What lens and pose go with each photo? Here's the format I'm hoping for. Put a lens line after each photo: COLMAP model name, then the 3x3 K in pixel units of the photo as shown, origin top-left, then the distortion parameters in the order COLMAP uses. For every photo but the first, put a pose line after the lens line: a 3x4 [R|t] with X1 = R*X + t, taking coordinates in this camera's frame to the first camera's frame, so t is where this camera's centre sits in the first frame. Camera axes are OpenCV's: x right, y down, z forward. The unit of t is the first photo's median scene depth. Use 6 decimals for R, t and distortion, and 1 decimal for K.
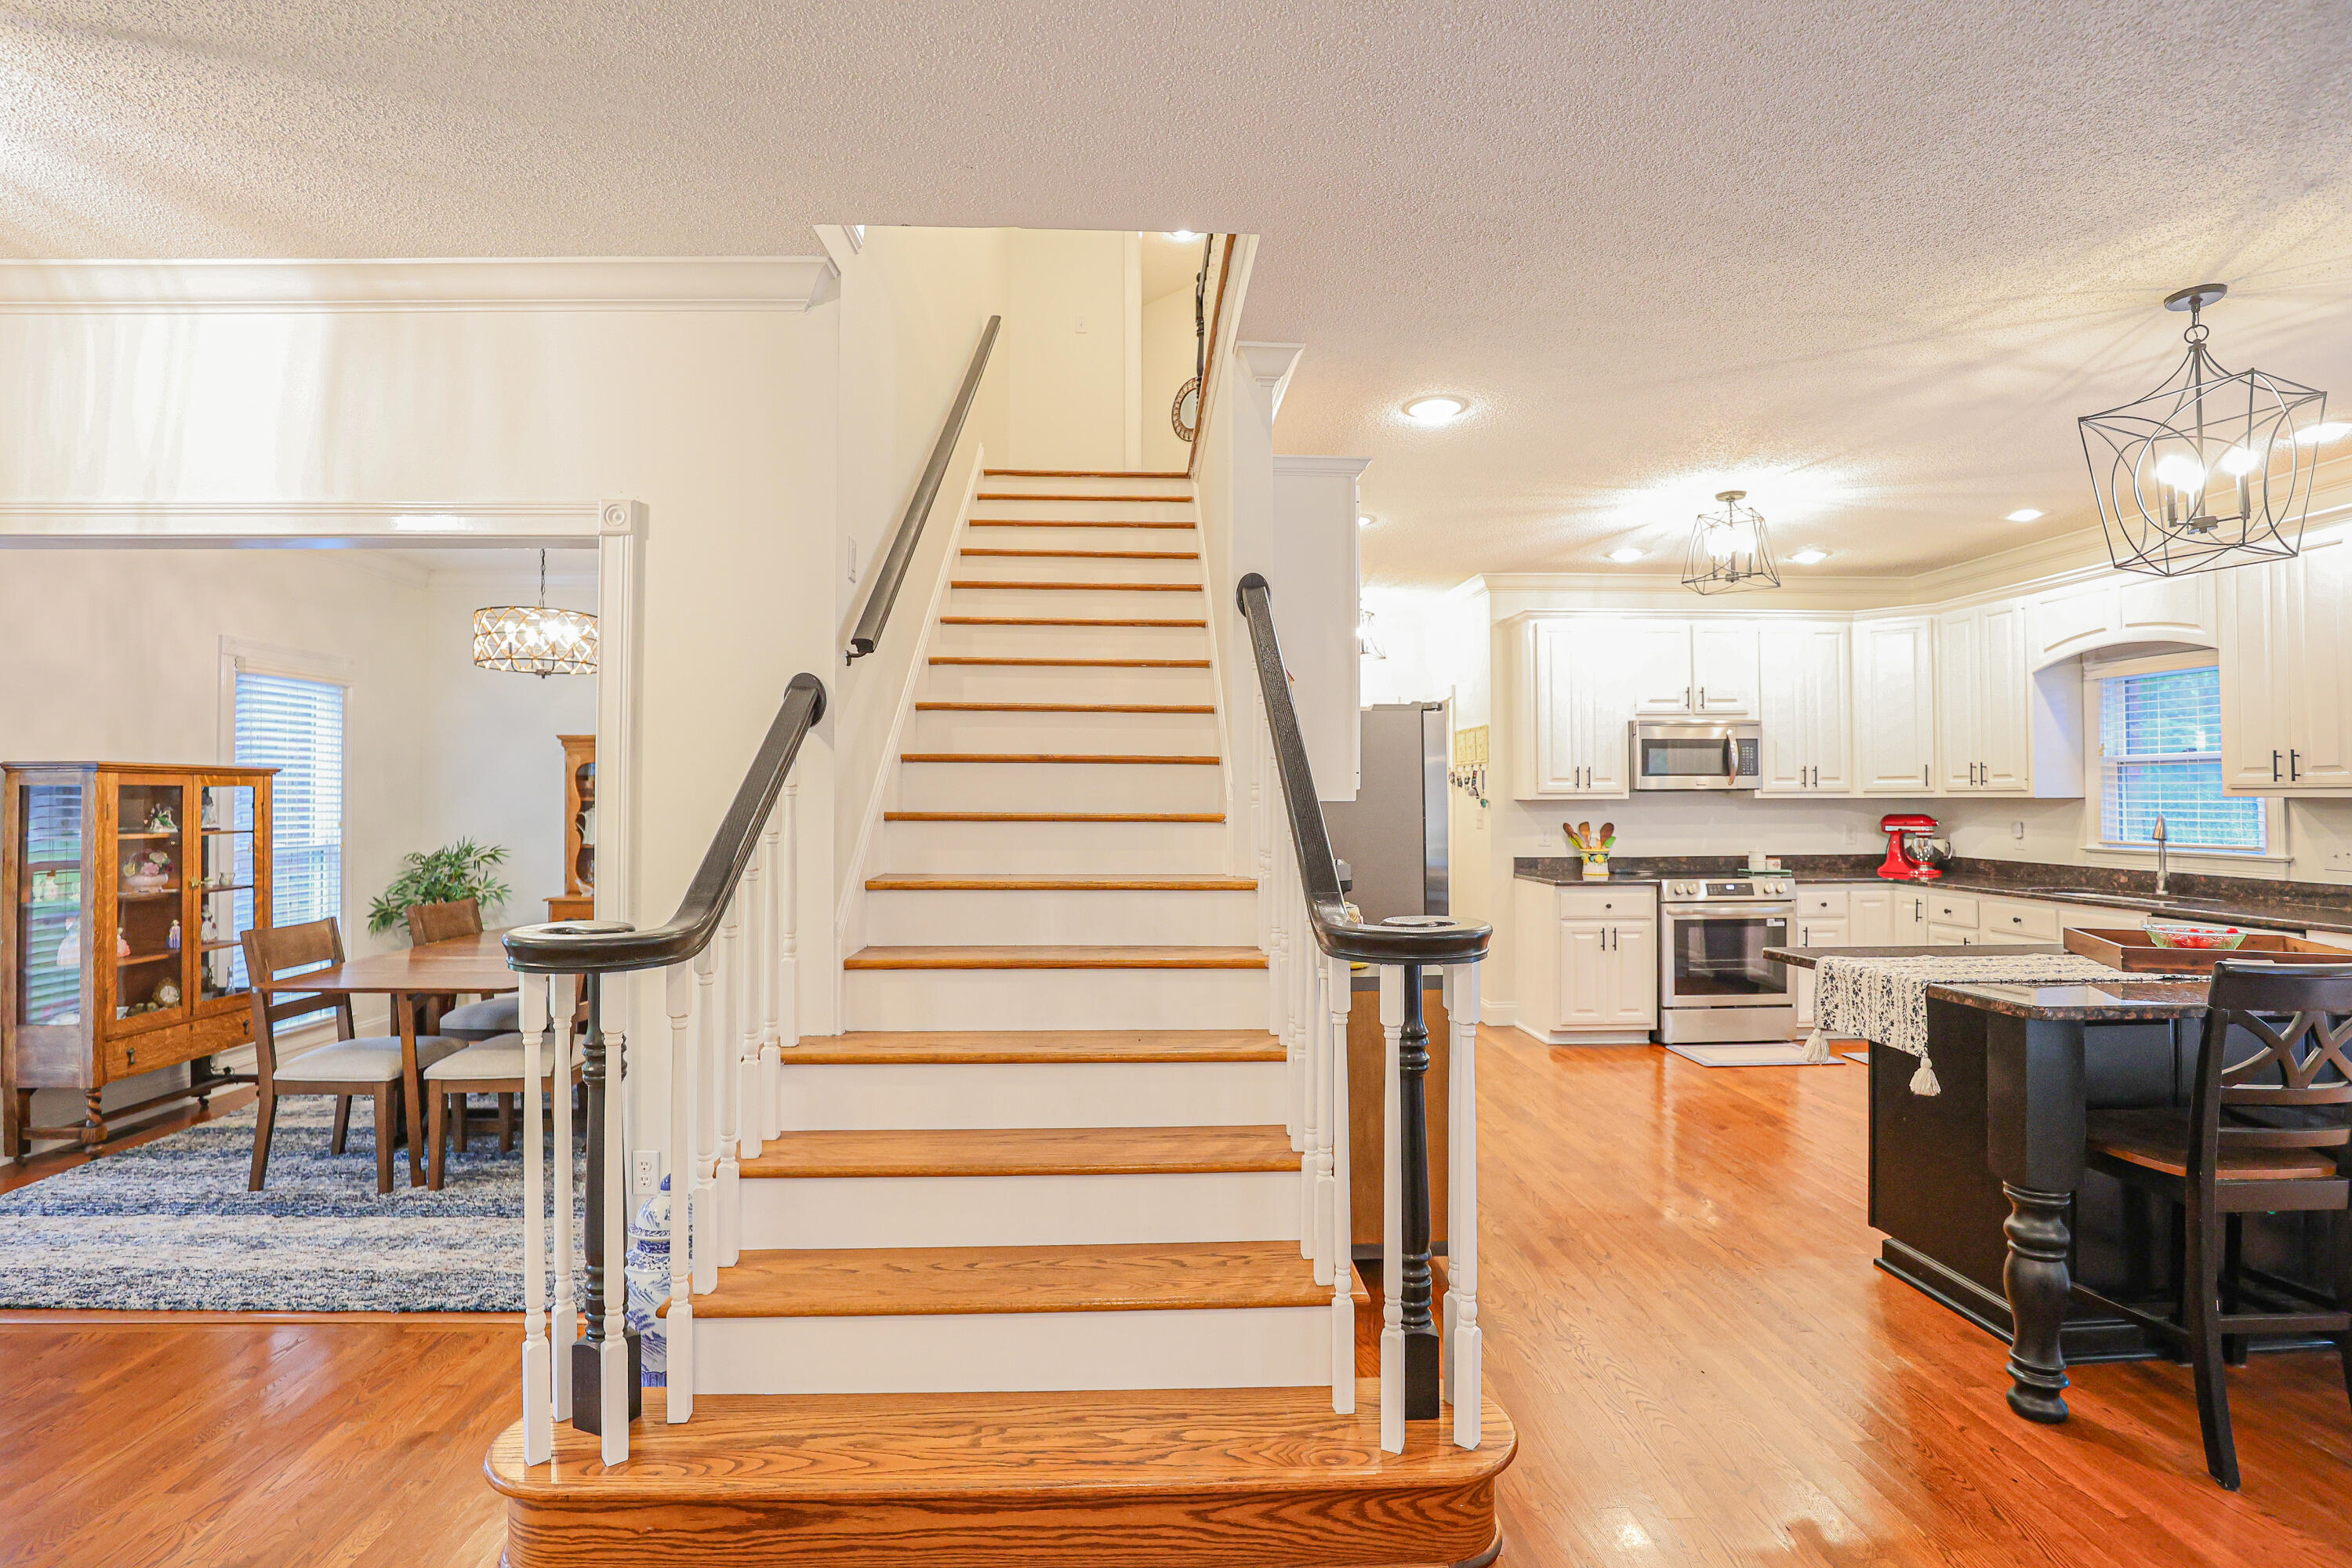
lens RADIAL K [[1103.0, 0, 1184.7], [0, 1103.0, 782.2], [0, 0, 1]] dist [-0.030326, 0.003280]
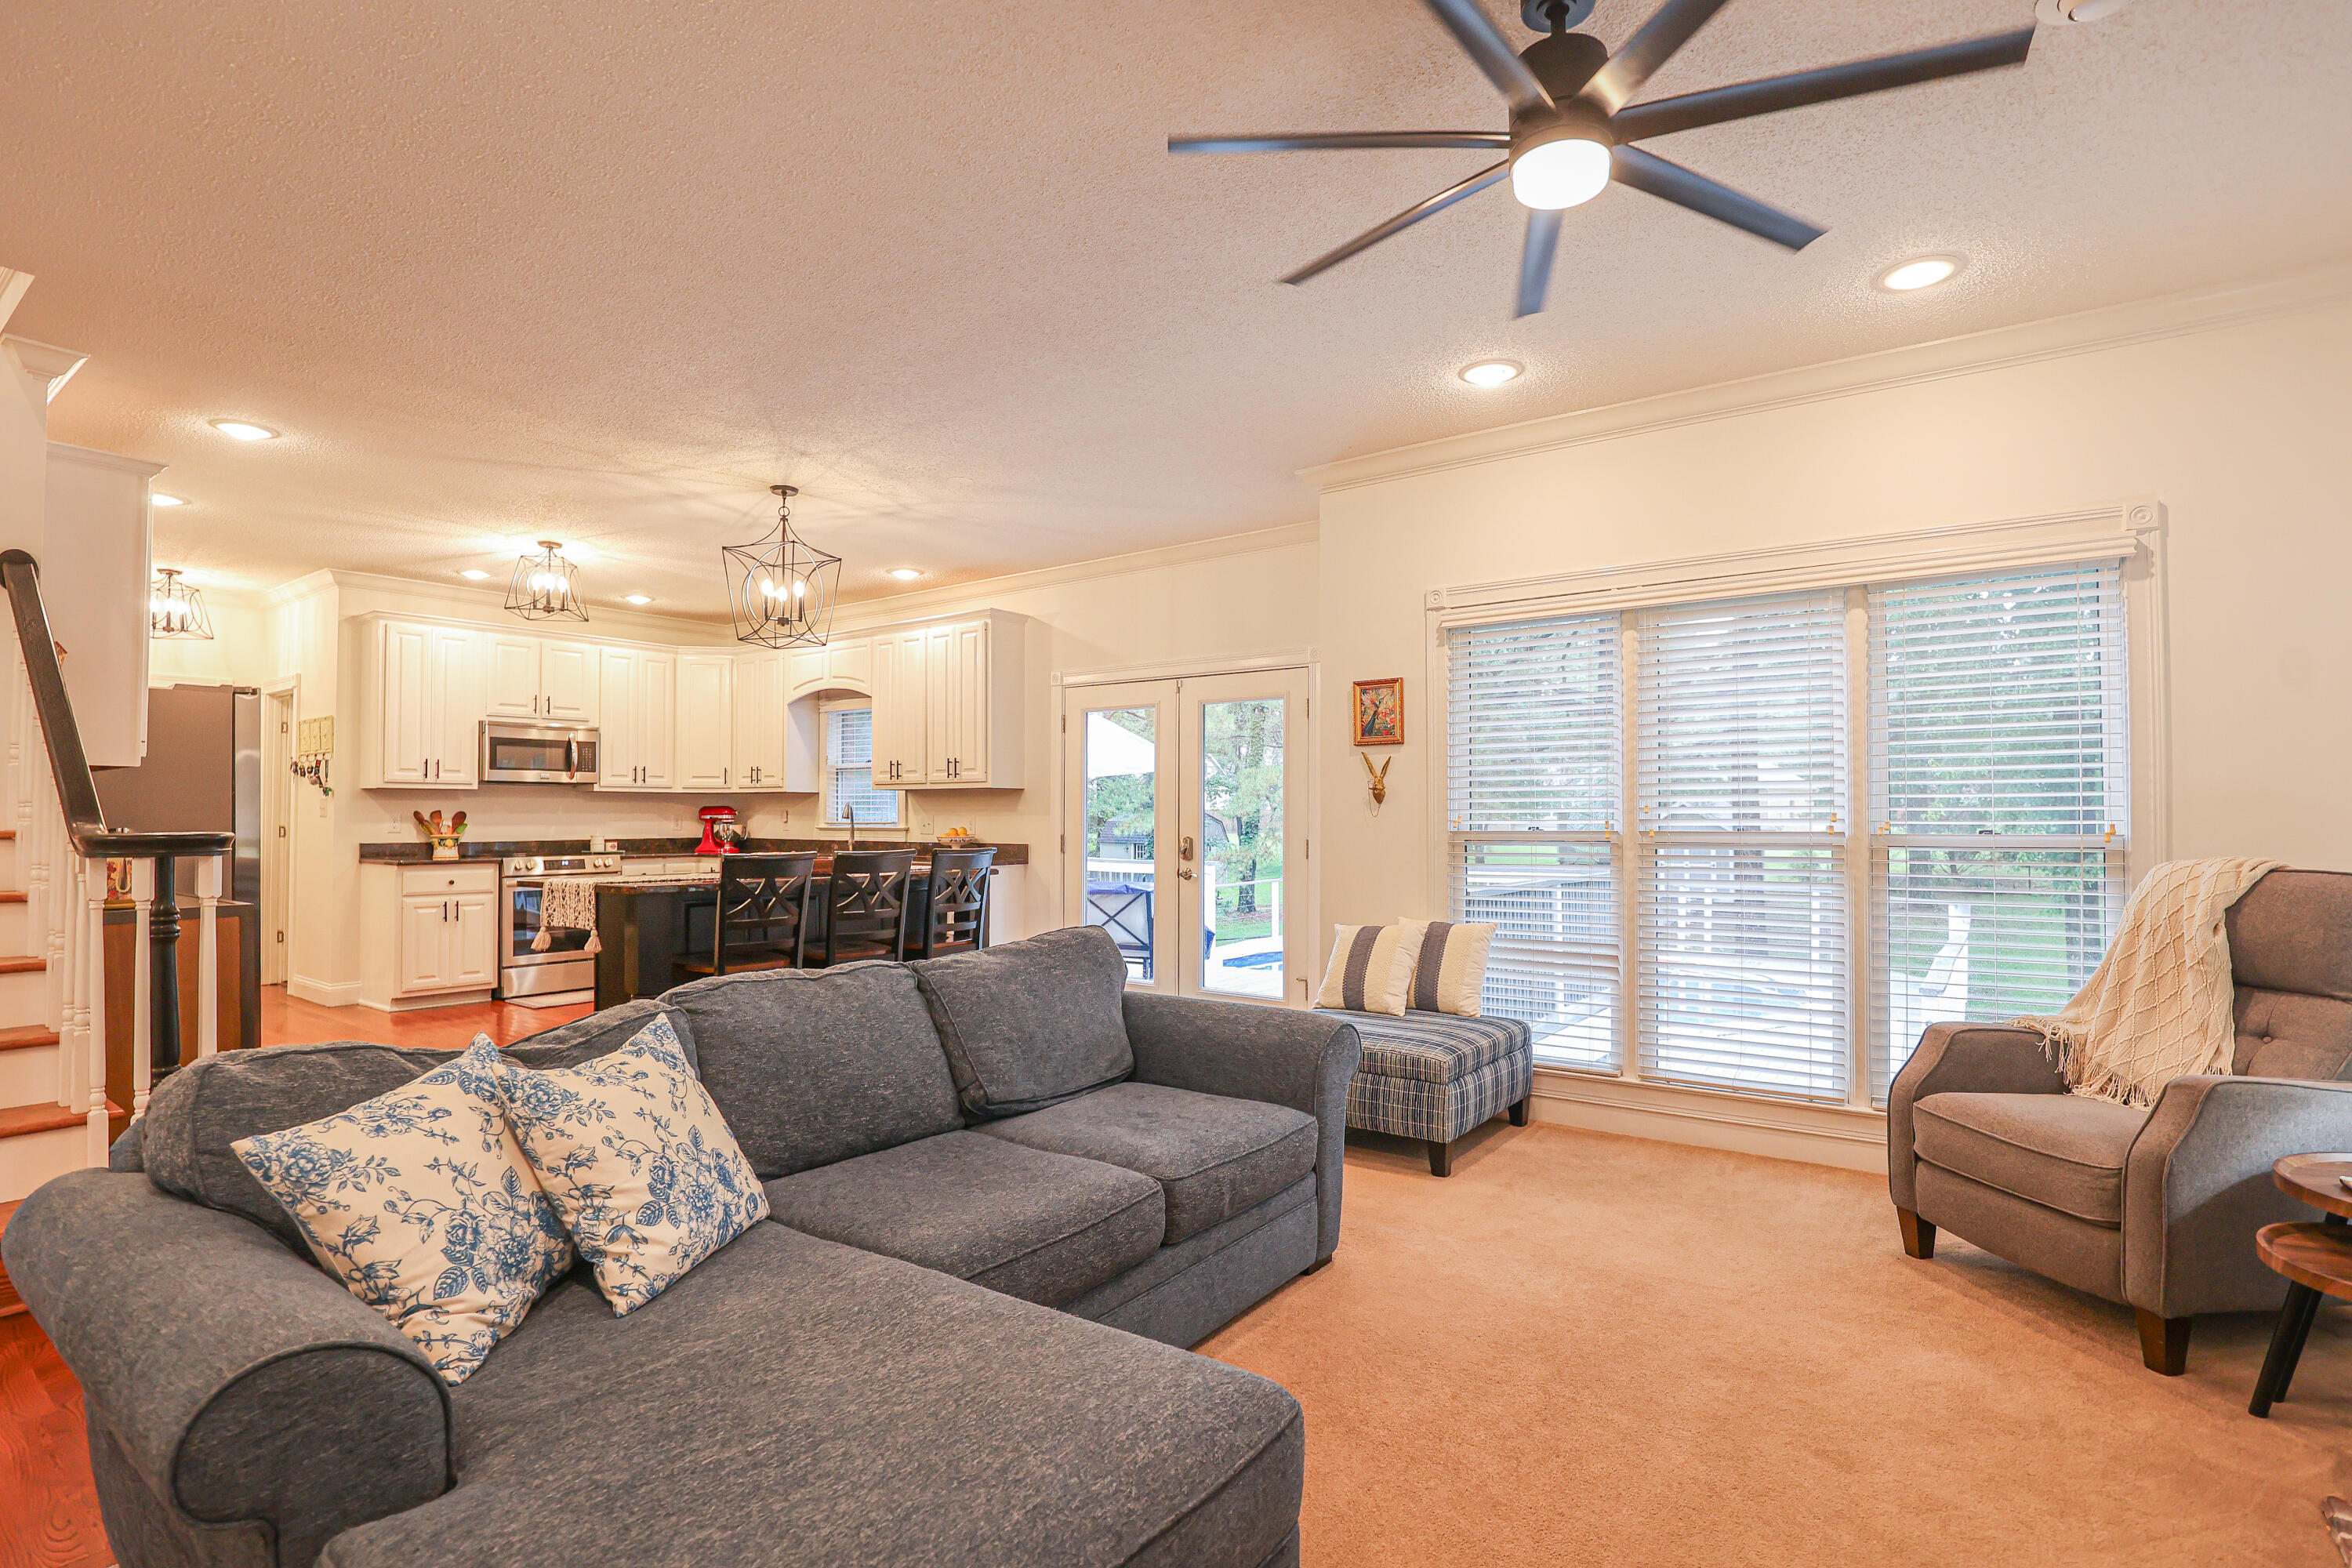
lens RADIAL K [[1103.0, 0, 1211.3], [0, 1103.0, 785.8], [0, 0, 1]] dist [-0.030326, 0.003280]
pose [[0.613400, 0.025923, 0.789347, -0.026836], [-0.012098, 0.999652, -0.023428, 0.041923], [-0.789680, 0.004821, 0.613500, -0.421156]]
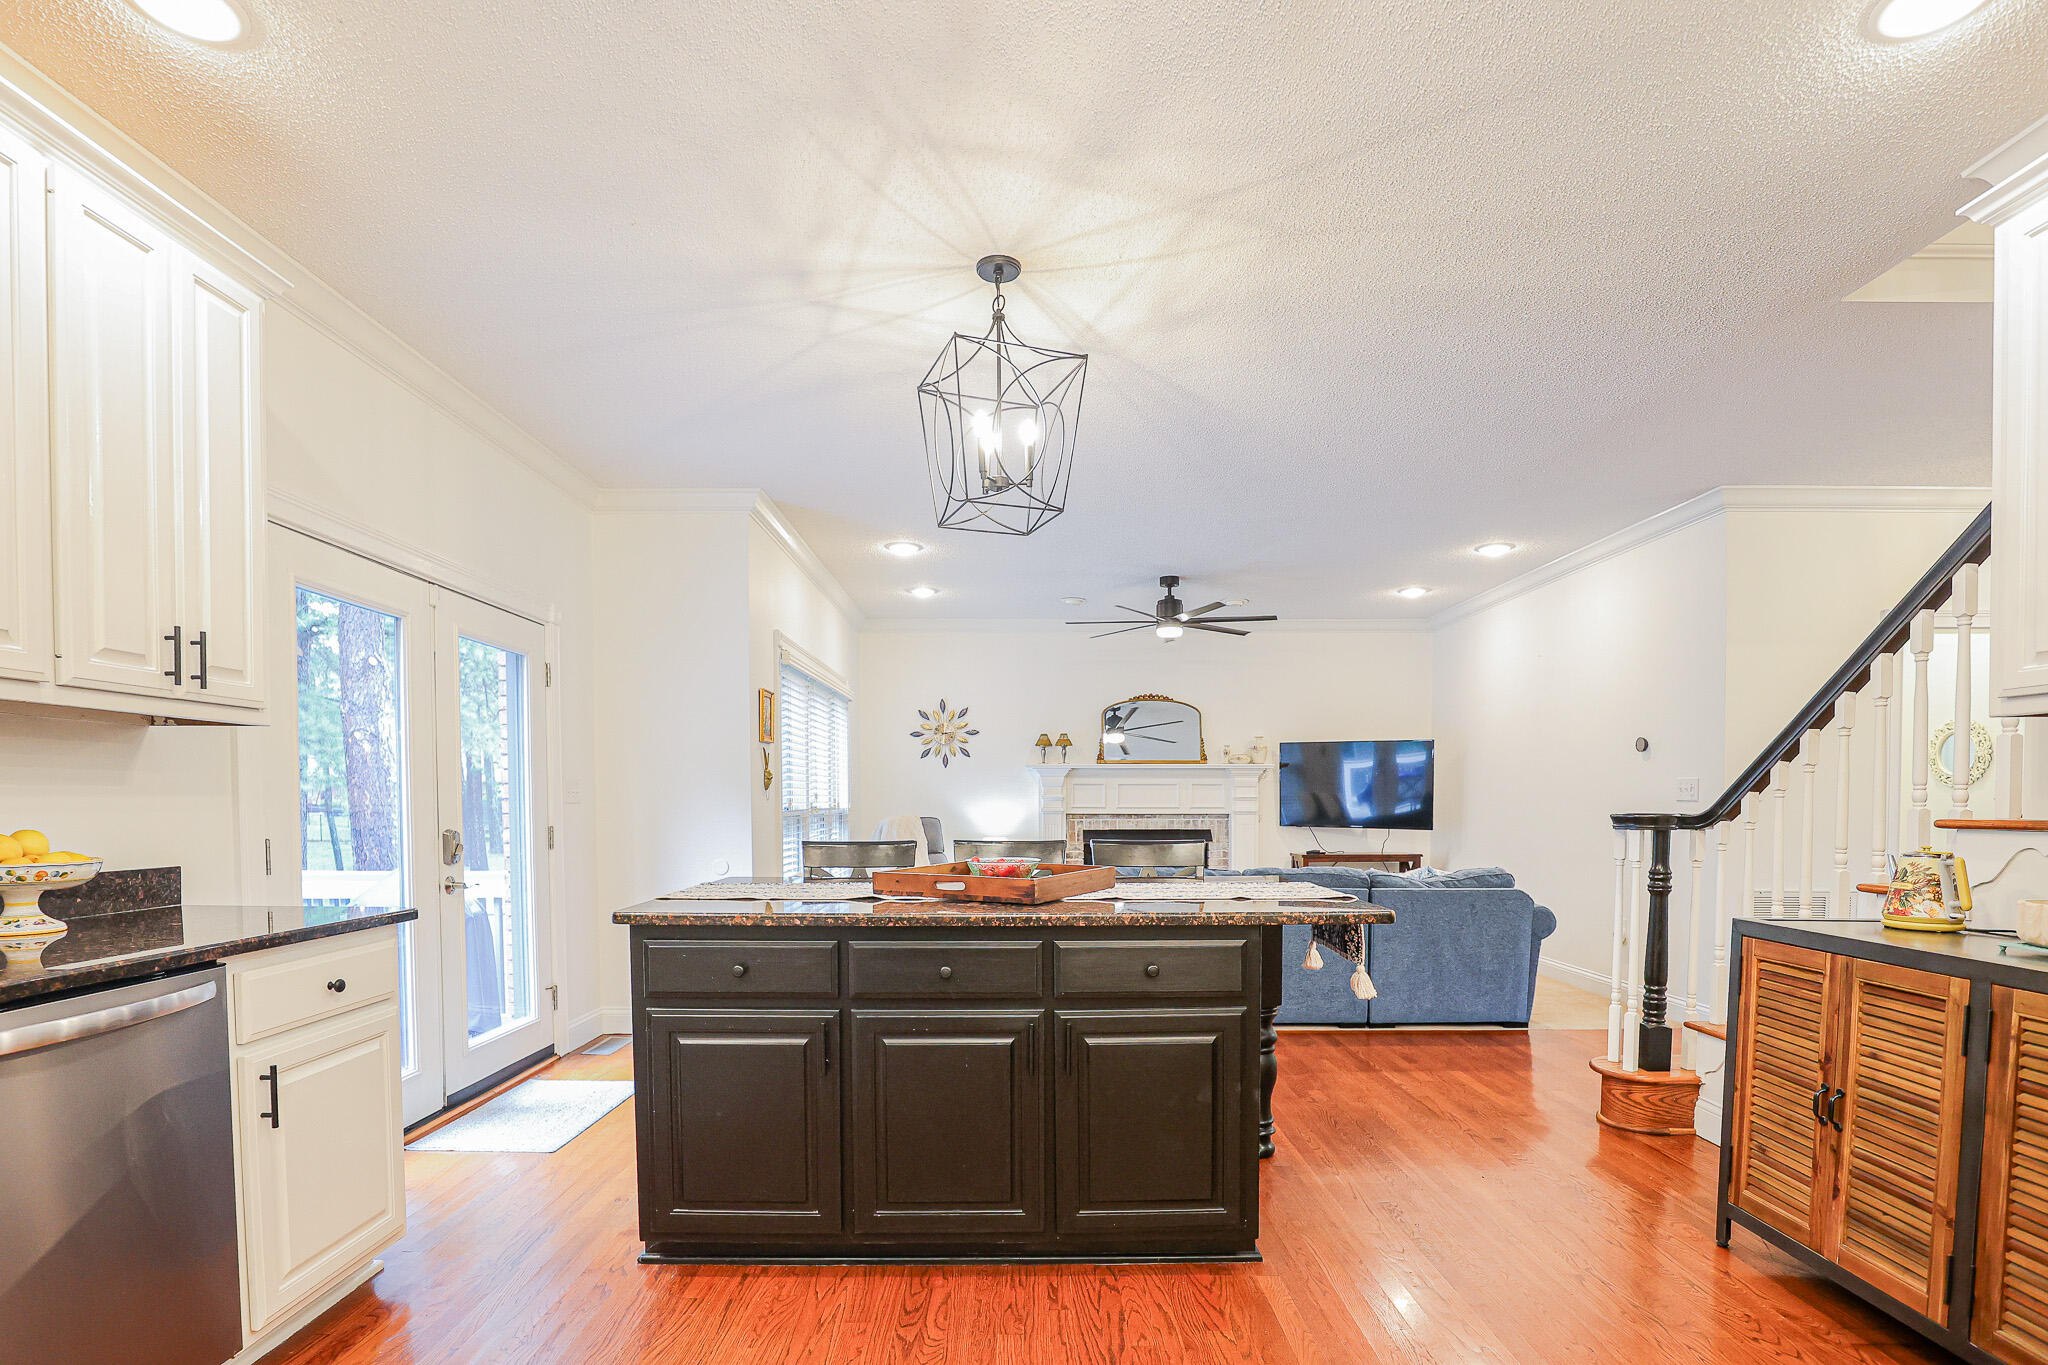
lens RADIAL K [[960.4, 0, 1025.9], [0, 960.4, 841.5], [0, 0, 1]] dist [-0.030326, 0.003280]
pose [[-0.998647, -0.001456, 0.051979, 0.558319], [-0.000021, 0.999619, 0.027607, 0.061907], [-0.051999, 0.027568, -0.998267, 1.272268]]
